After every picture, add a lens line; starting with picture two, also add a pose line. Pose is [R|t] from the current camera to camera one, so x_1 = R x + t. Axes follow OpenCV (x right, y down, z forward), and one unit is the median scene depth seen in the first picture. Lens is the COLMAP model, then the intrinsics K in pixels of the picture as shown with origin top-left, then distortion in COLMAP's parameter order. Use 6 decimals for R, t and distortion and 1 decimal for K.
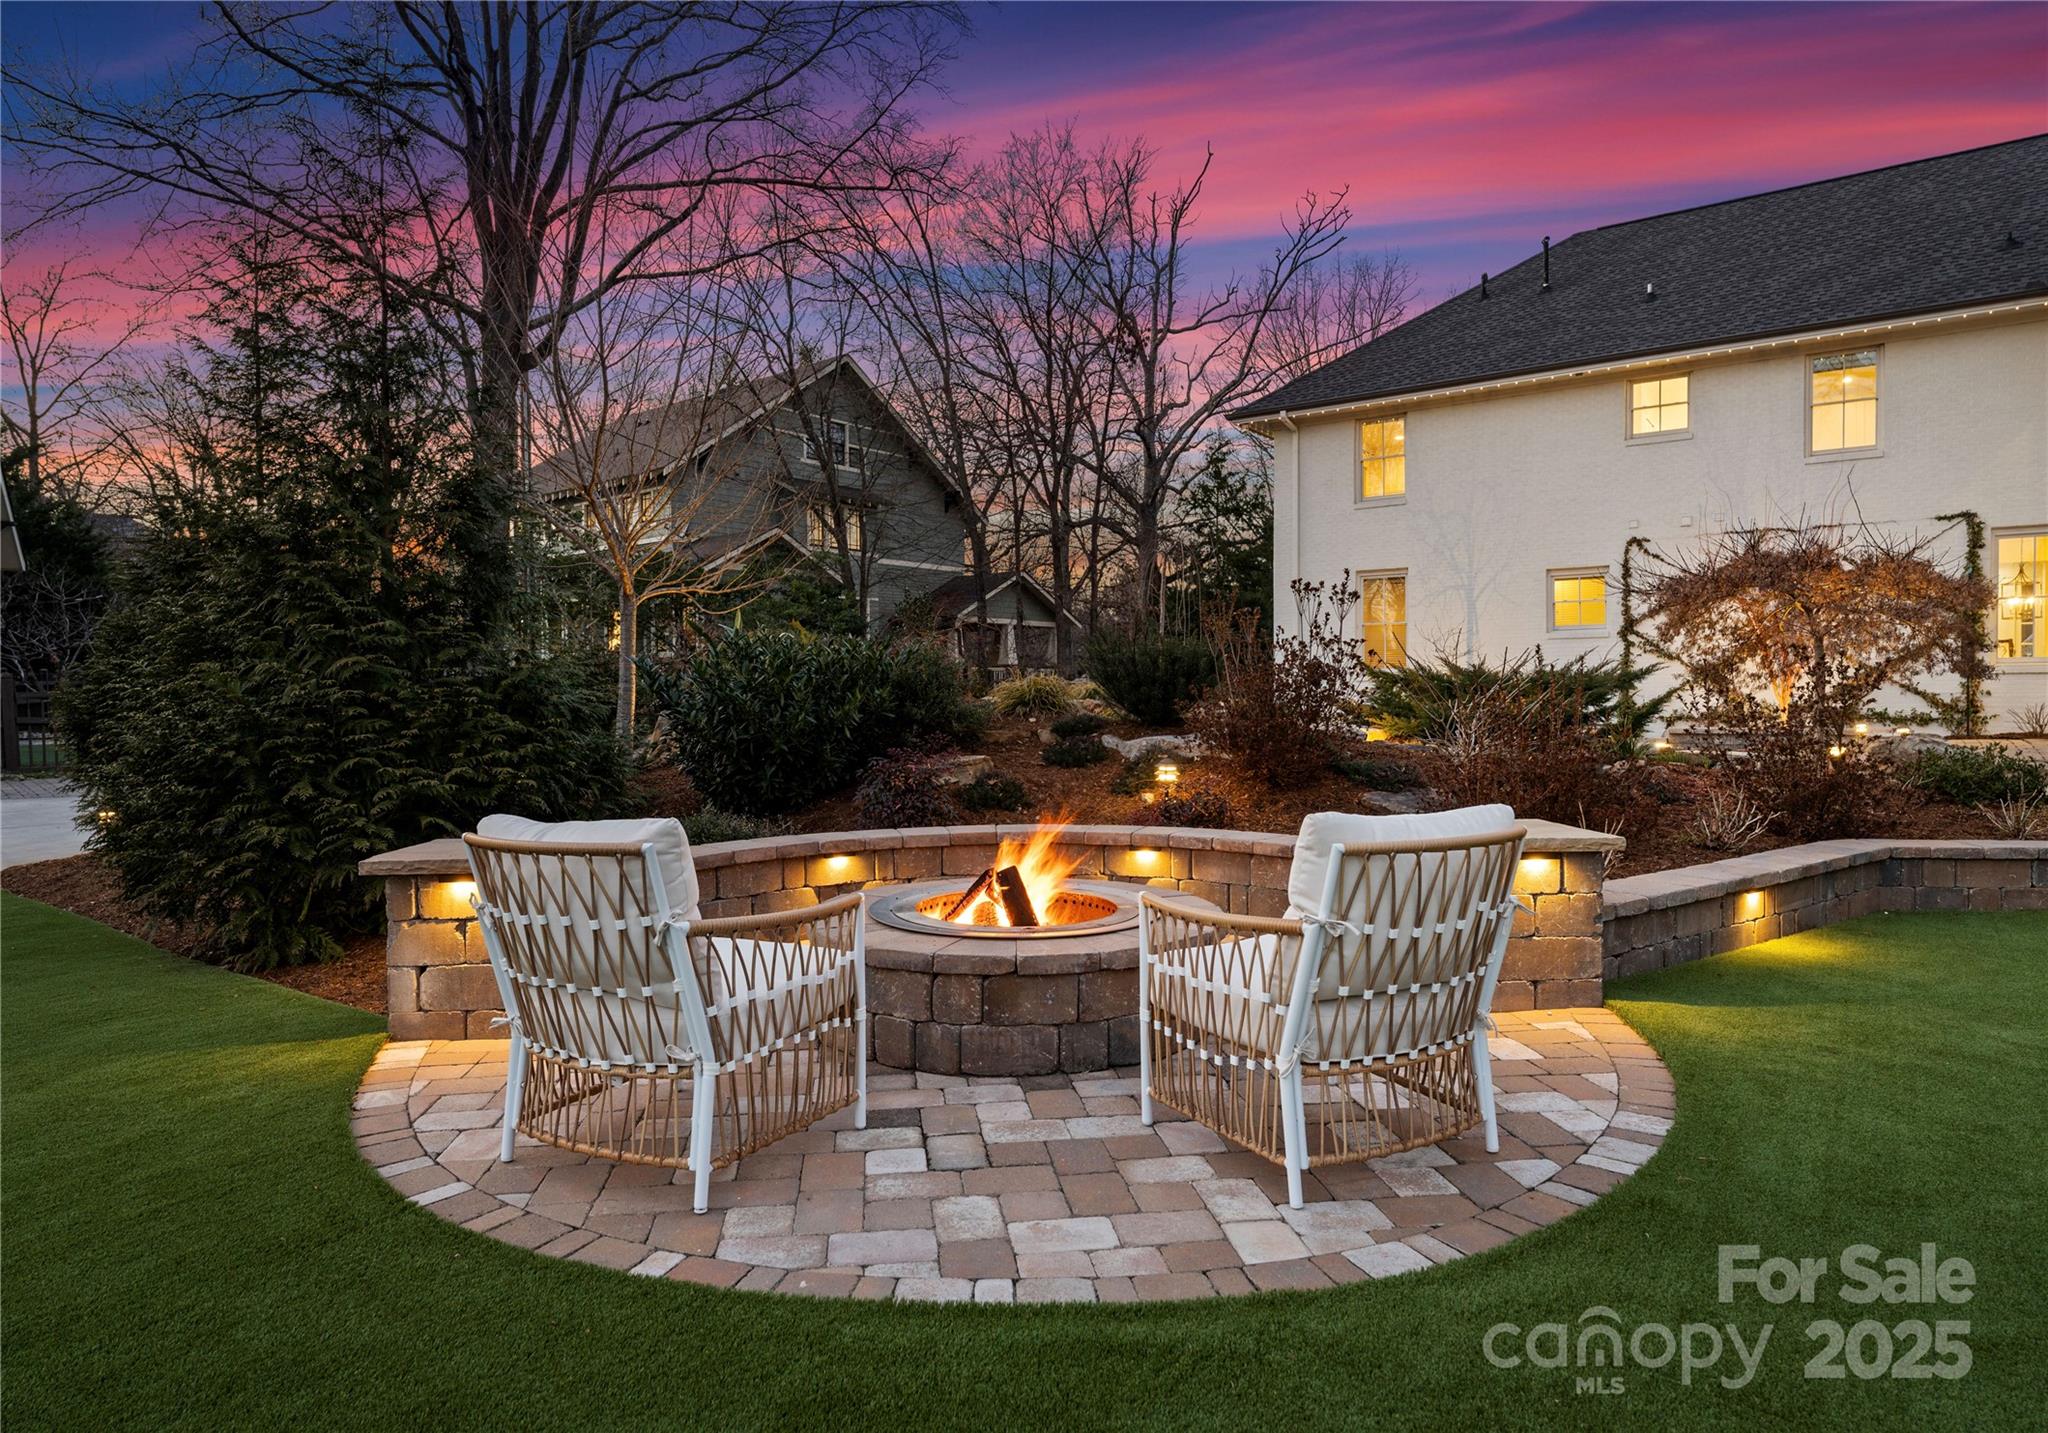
lens RADIAL K [[1179.4, 0, 1024.0], [0, 1179.4, 716.5], [0, 0, 1]] dist [0.000089, 0.000034]
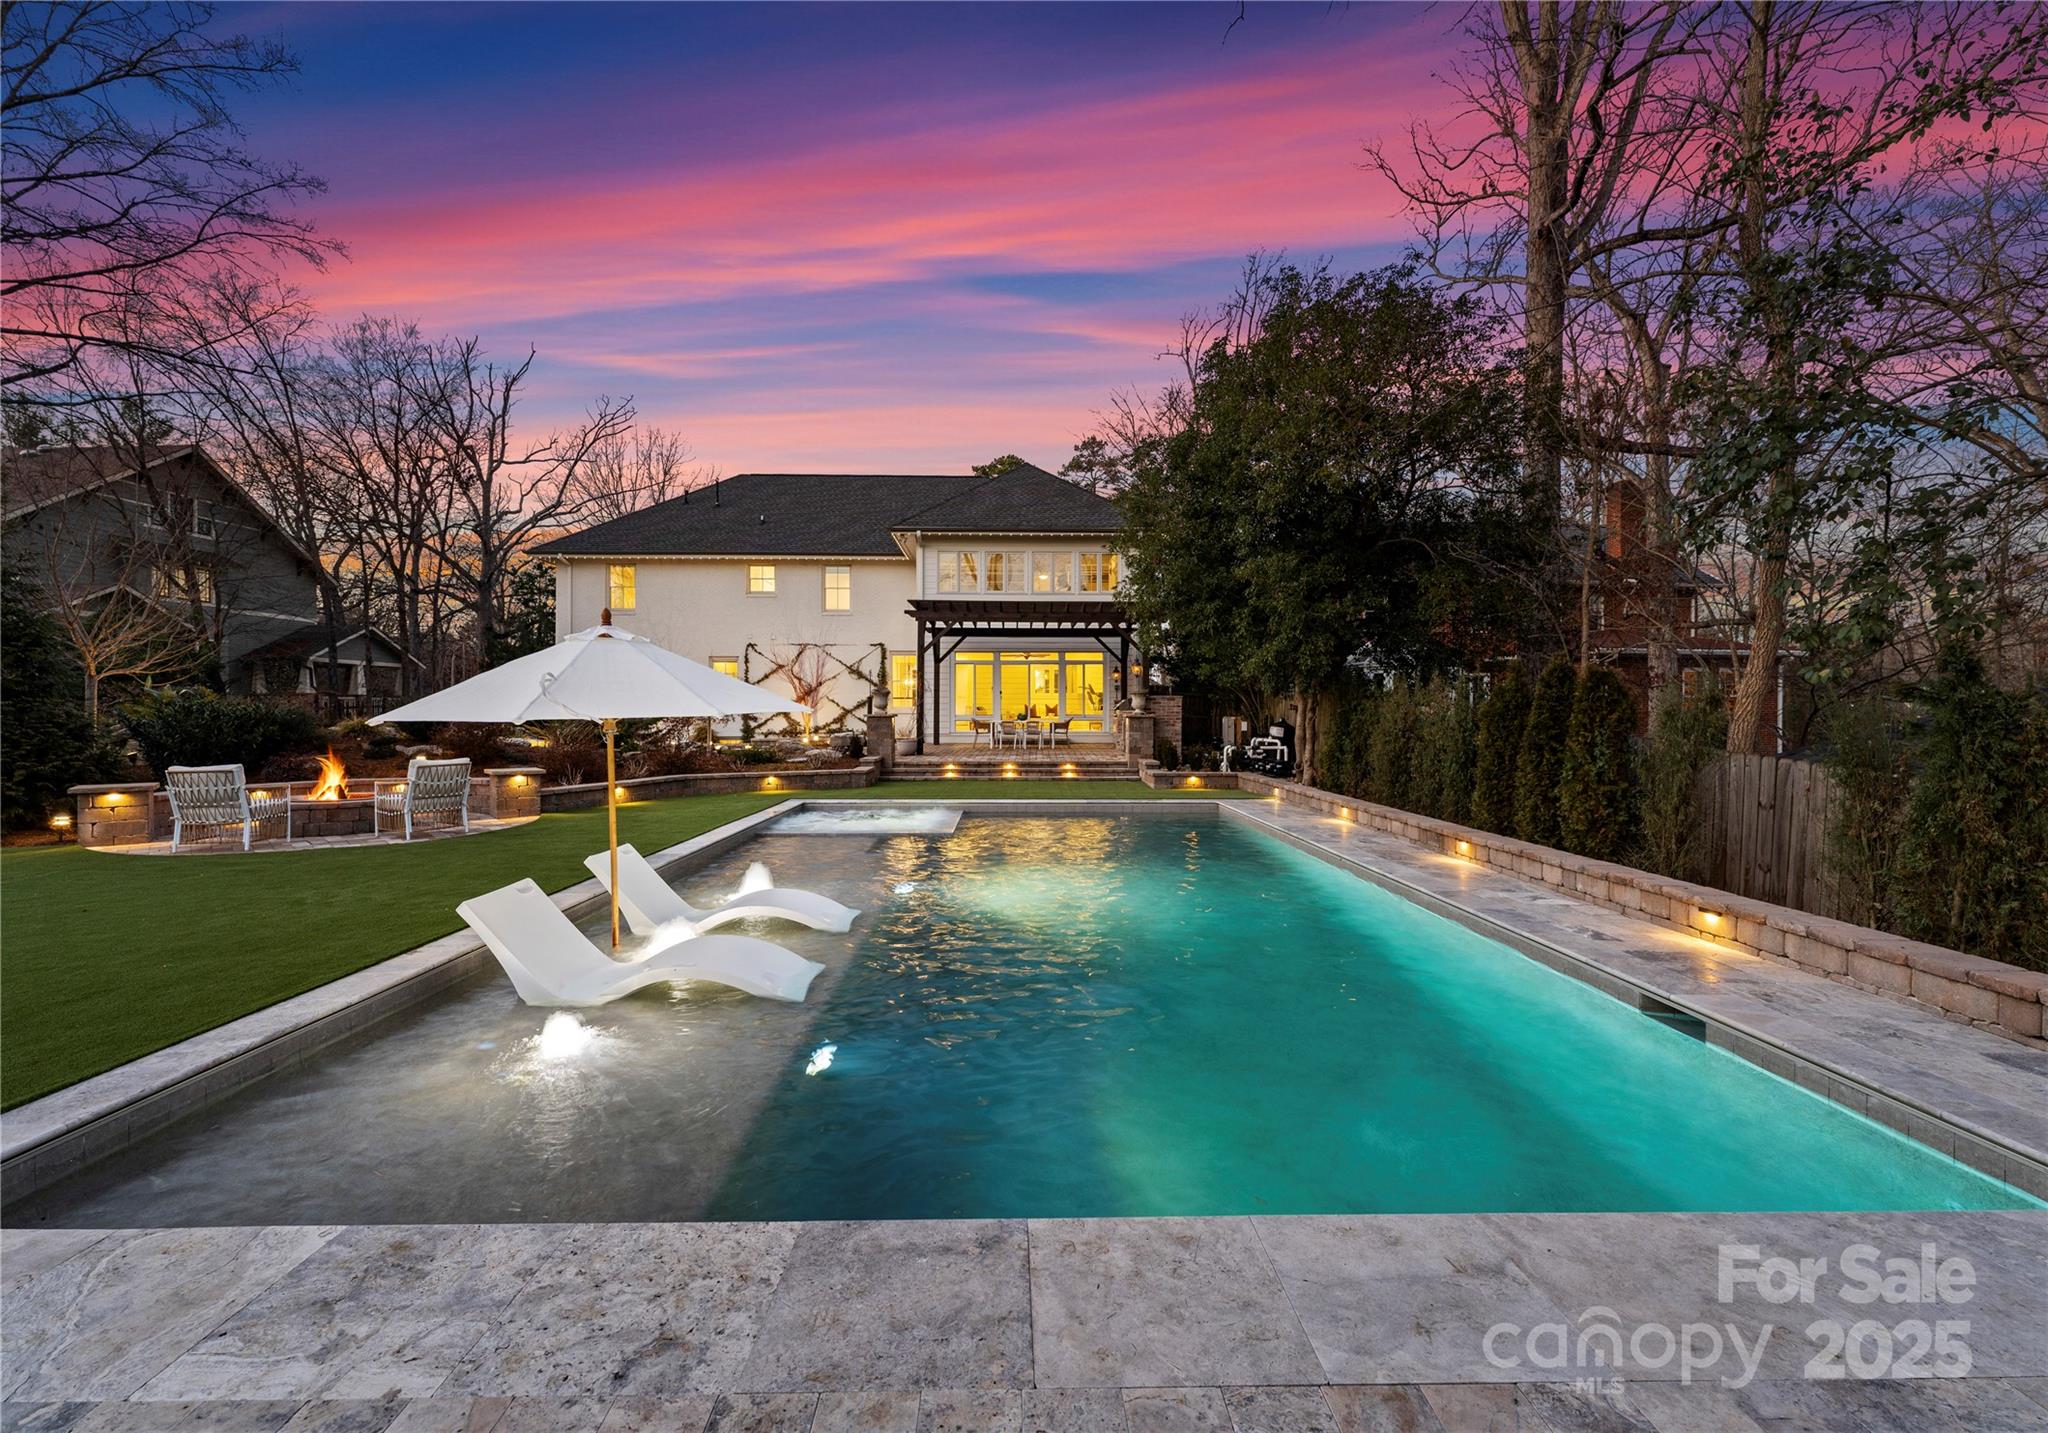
lens RADIAL K [[852.4, 0, 1024.0], [0, 852.4, 716.5], [0, 0, 1]] dist [-0.010267, -0.000630]
pose [[0.797021, 0.005417, 0.603927, 0.009341], [0.004376, 0.999882, -0.014743, -0.002290], [-0.603936, 0.014393, 0.796903, -0.225225]]
